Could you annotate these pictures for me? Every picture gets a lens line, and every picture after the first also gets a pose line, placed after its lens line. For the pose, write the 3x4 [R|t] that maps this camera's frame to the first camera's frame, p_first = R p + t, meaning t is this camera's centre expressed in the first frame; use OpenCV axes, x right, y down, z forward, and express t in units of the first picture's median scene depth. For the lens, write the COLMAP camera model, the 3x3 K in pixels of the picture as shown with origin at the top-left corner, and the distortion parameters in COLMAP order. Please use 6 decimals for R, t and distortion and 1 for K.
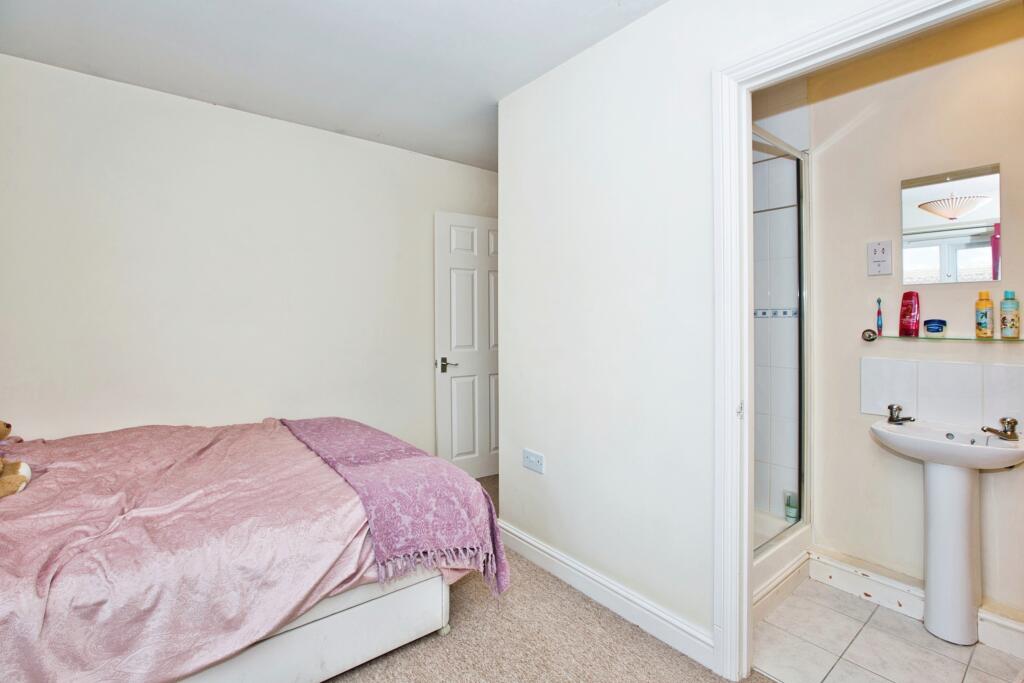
lens RADIAL K [[484.7, 0, 516.2], [0, 484.7, 336.4], [0, 0, 1]] dist [0.003765, 0.001385]
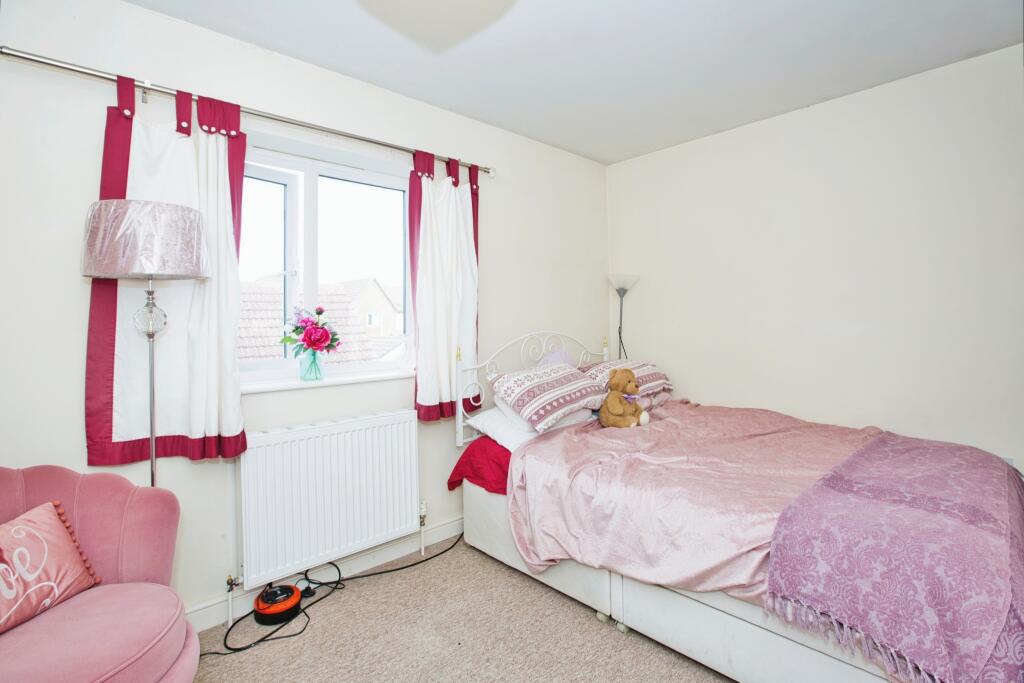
lens RADIAL K [[484.7, 0, 516.2], [0, 484.7, 336.5], [0, 0, 1]] dist [0.003765, 0.001385]
pose [[0.086540, 0.013734, -0.996154, 0.537585], [-0.010963, 0.999858, 0.012832, -0.002230], [0.996188, 0.009811, 0.086678, 0.452234]]
